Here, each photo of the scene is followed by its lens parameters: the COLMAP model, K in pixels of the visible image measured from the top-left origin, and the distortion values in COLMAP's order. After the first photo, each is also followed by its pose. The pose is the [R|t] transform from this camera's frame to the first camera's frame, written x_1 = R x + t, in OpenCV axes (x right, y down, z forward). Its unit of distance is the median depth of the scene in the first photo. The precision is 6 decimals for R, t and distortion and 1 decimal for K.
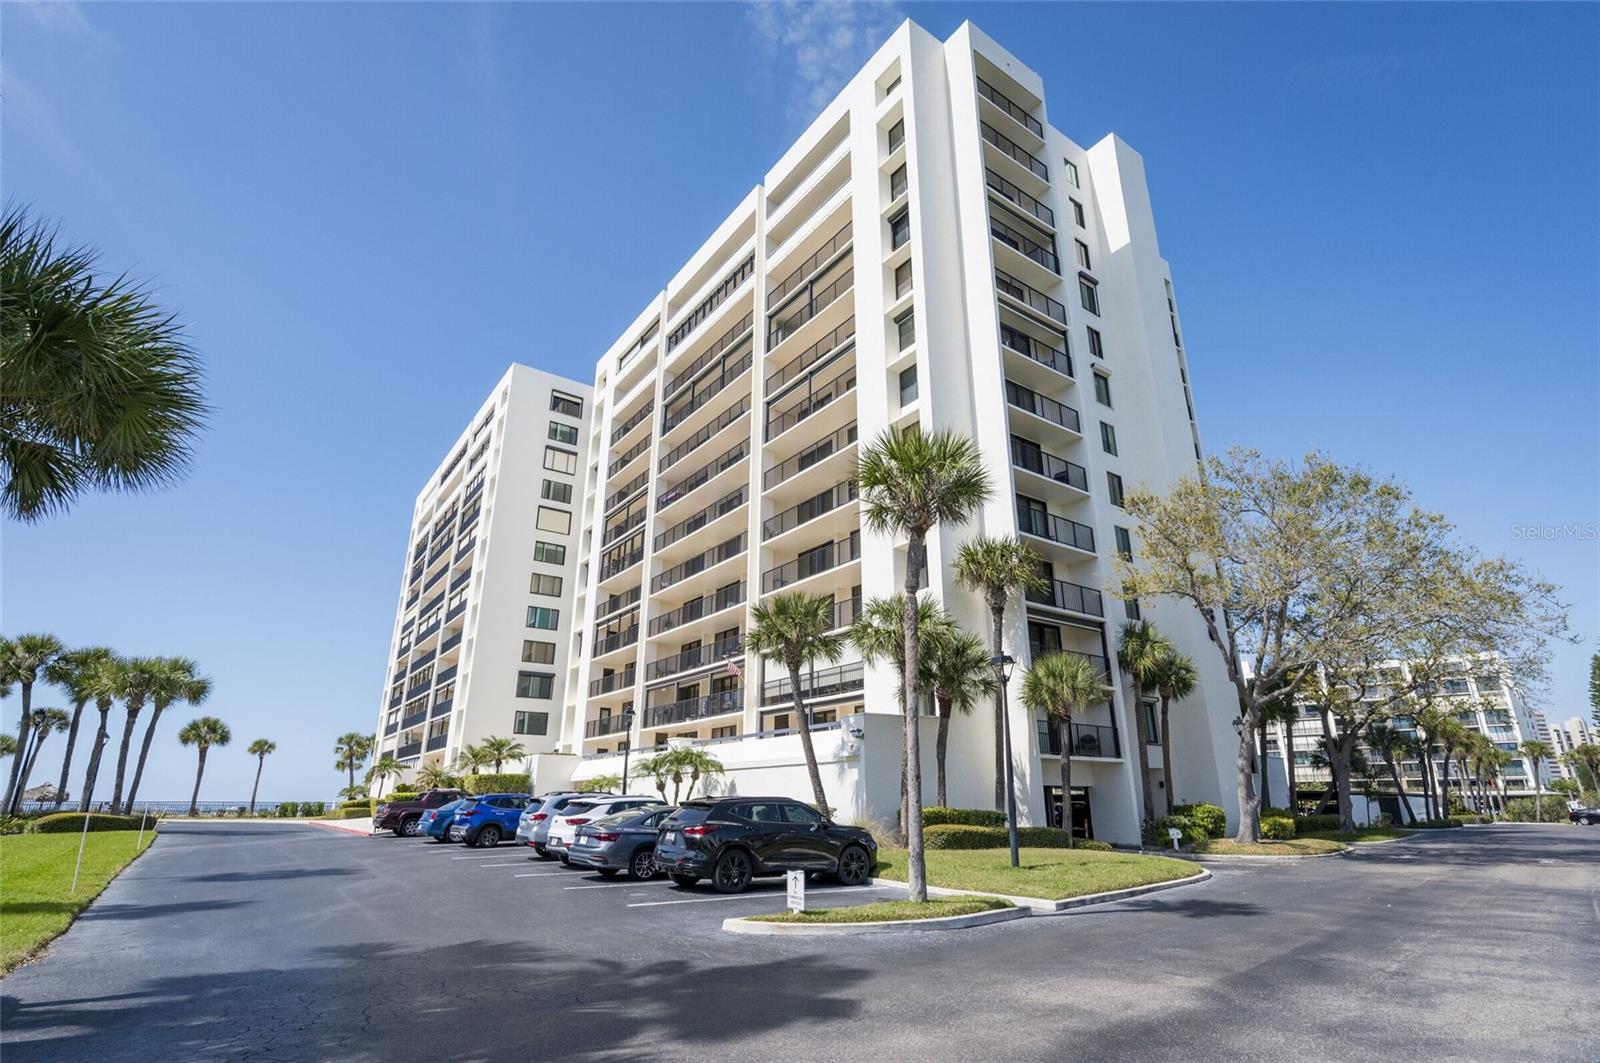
lens RADIAL K [[779.6, 0, 800.0], [0, 779.6, 531.5], [0, 0, 1]] dist [0.001033, -0.000191]
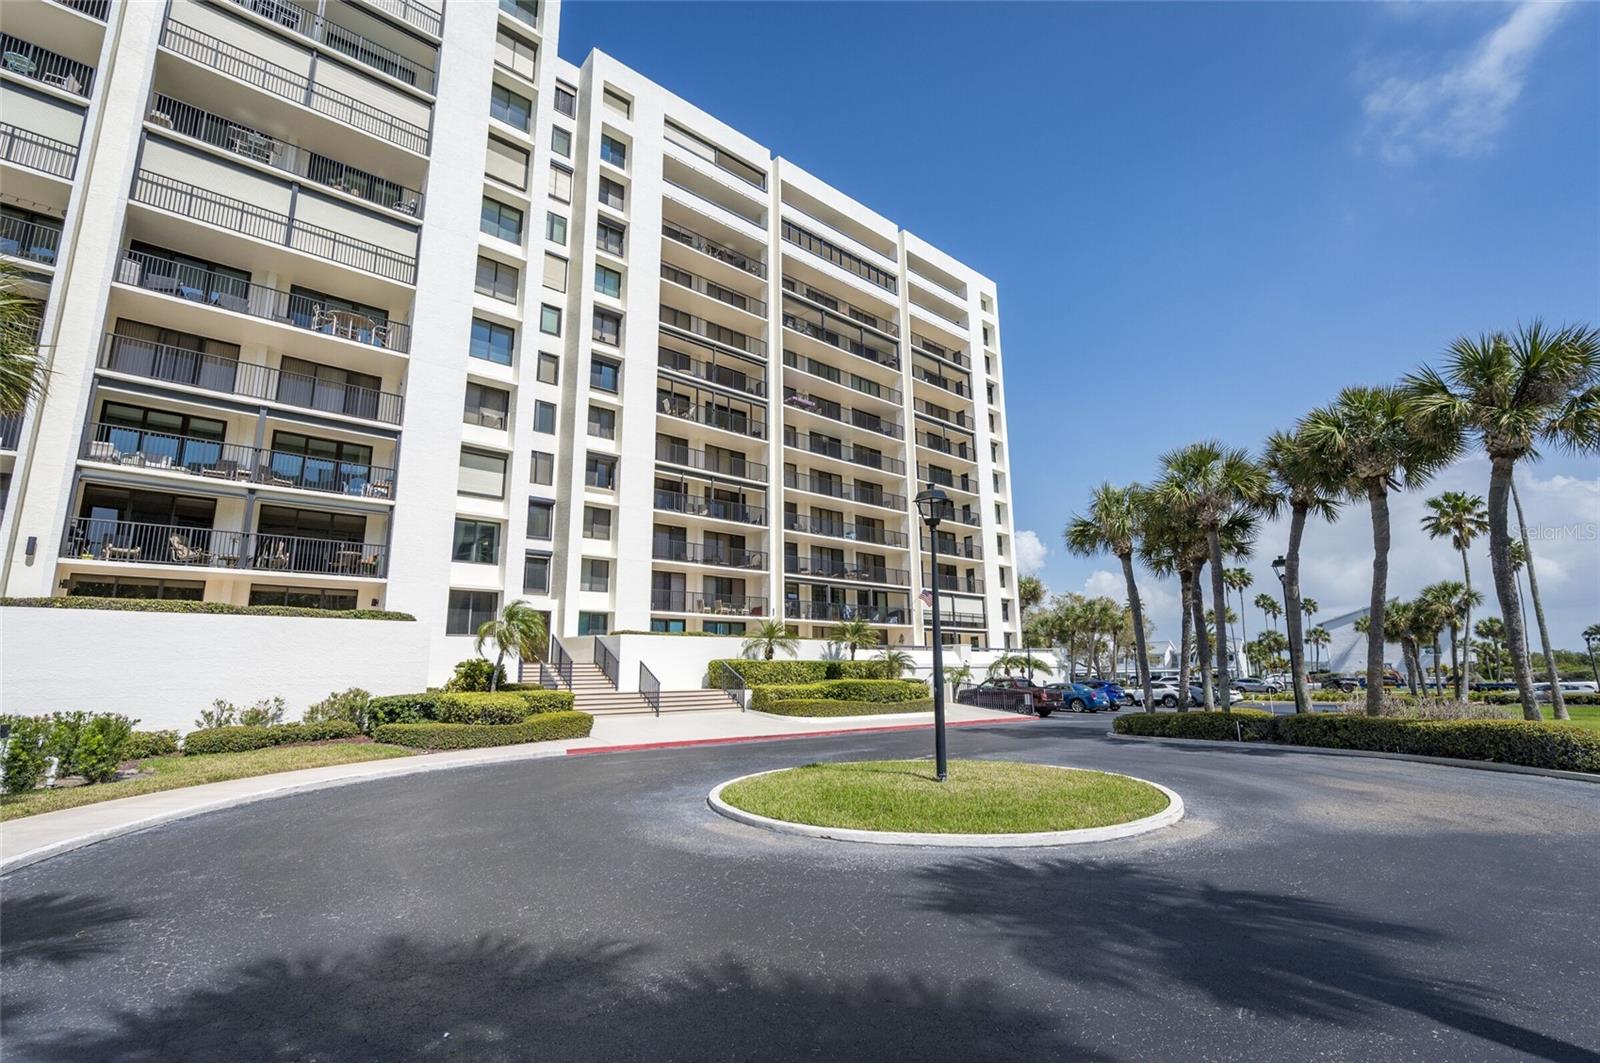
lens RADIAL K [[703.6, 0, 800.0], [0, 703.6, 531.5], [0, 0, 1]] dist [0.010810, -0.000680]
pose [[-0.068455, 0.195748, 0.978262, -1.176535], [-0.306321, 0.929074, -0.207341, 0.344424], [-0.949464, -0.313855, -0.003638, 1.082586]]
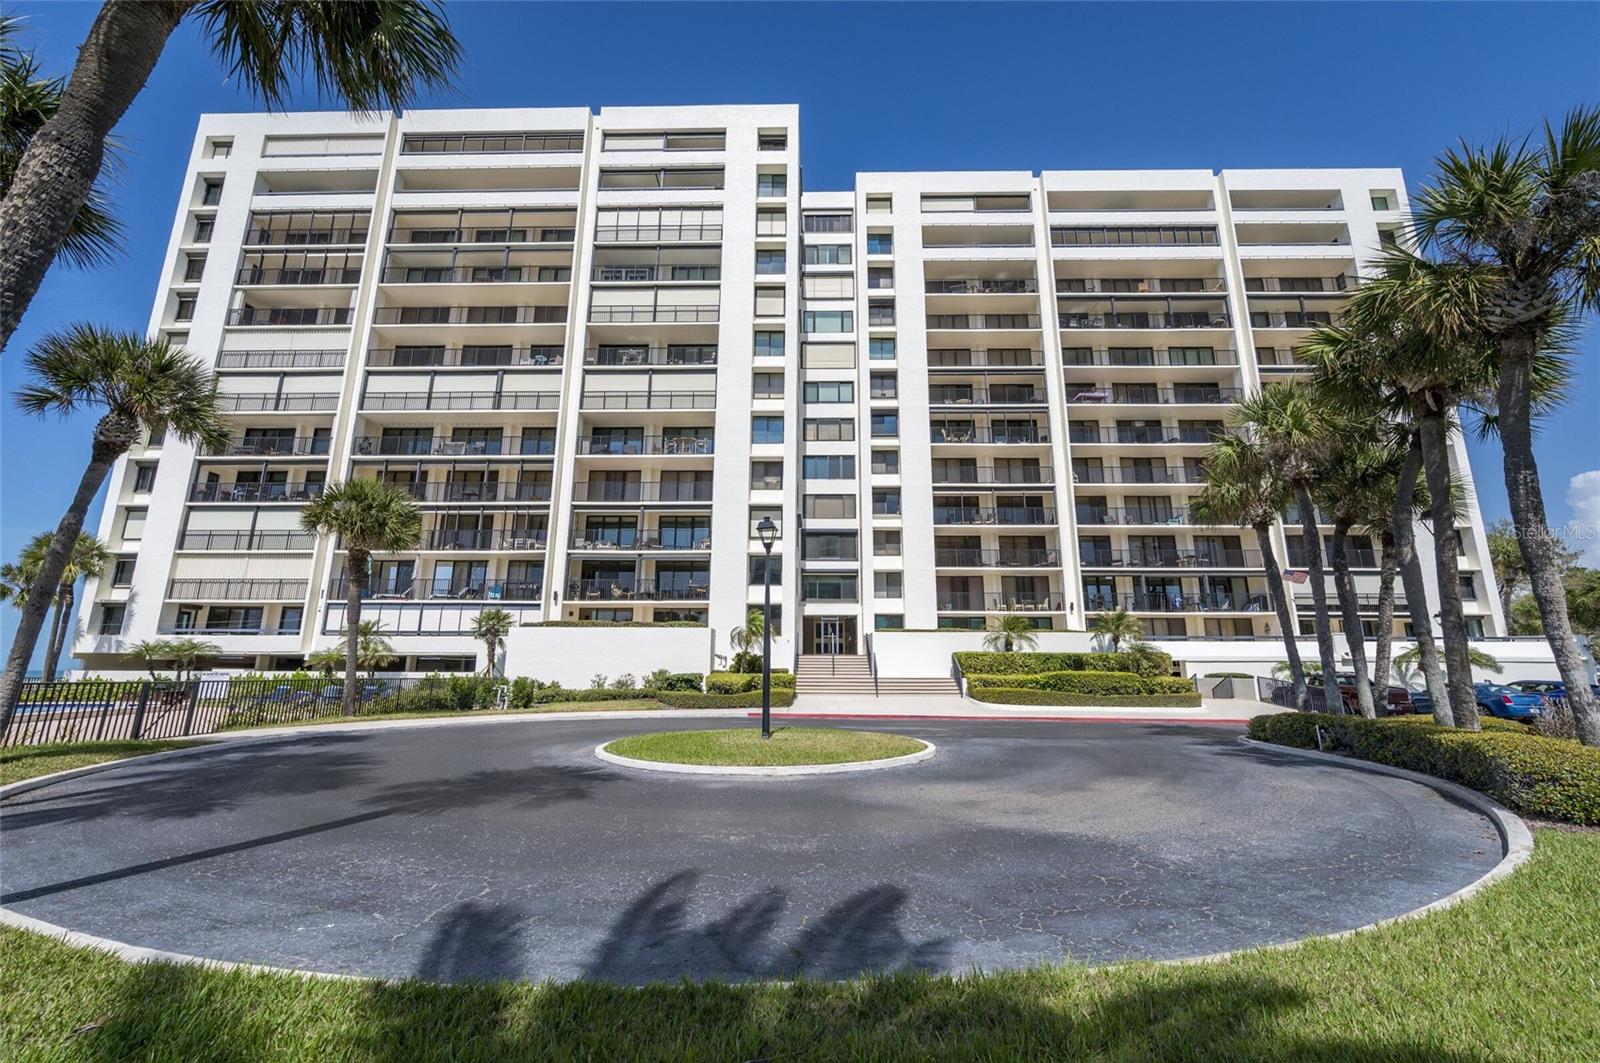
lens RADIAL K [[635.1, 0, 800.0], [0, 635.1, 531.5], [0, 0, 1]] dist [-0.000238, 0.000177]
pose [[0.600003, 0.170284, 0.781665, -1.160785], [-0.254172, 0.967034, -0.015564, 0.269751], [-0.758546, -0.189338, 0.623505, 0.837228]]
